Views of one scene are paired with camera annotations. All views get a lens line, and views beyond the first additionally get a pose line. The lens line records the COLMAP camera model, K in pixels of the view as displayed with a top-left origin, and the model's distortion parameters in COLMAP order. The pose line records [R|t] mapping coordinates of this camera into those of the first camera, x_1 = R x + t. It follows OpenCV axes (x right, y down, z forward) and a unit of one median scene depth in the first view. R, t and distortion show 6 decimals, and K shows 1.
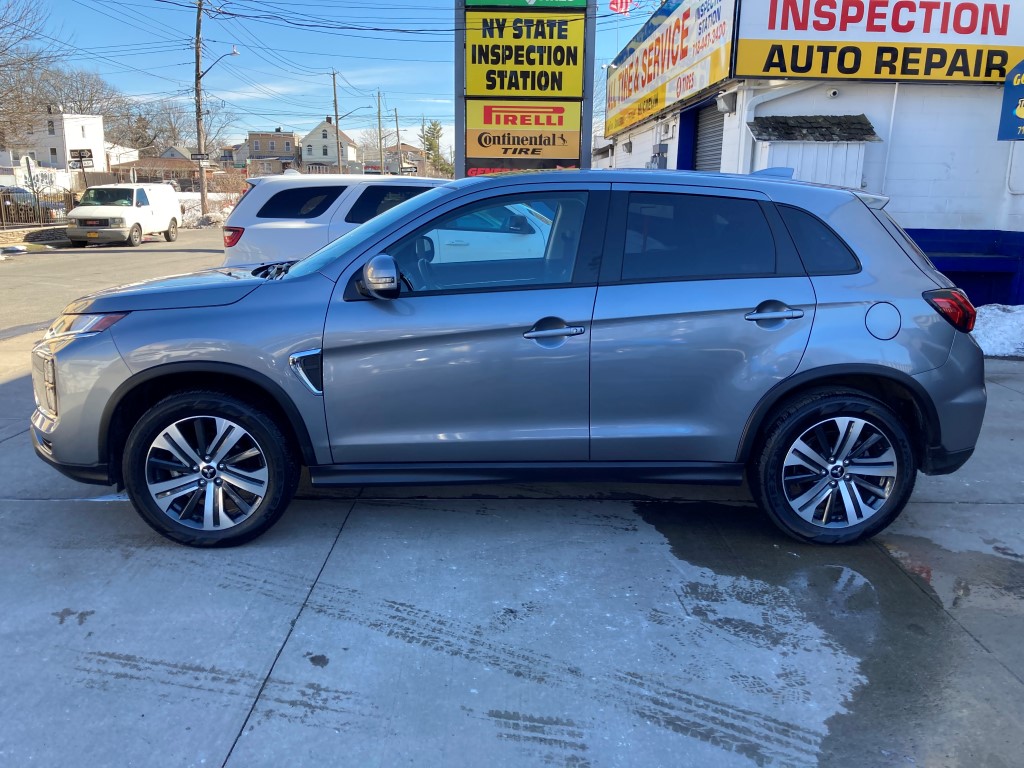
lens RADIAL K [[836.4, 0, 515.9], [0, 836.4, 378.0], [0, 0, 1]] dist [0.019314, -0.008589]
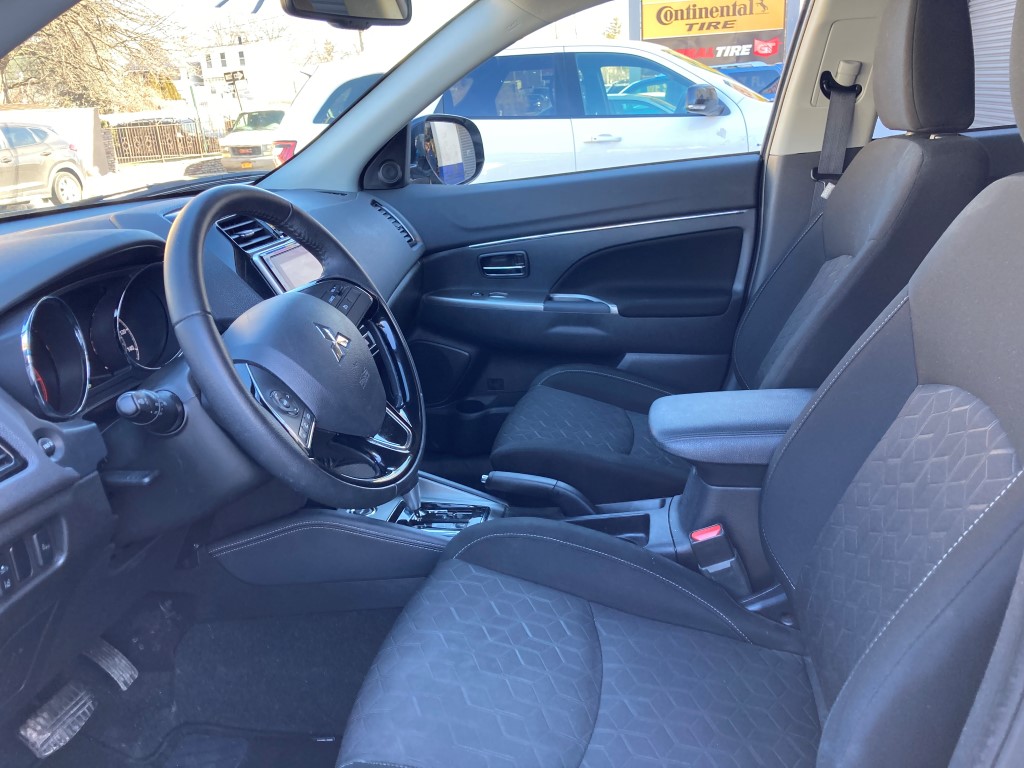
lens RADIAL K [[836.4, 0, 519.2], [0, 836.4, 409.9], [0, 0, 1]] dist [0.019314, -0.008589]
pose [[0.976532, 0.001520, -0.215367, 0.001667], [0.028597, 0.990206, 0.136653, -0.015658], [0.213466, -0.139605, 0.966924, 0.110124]]
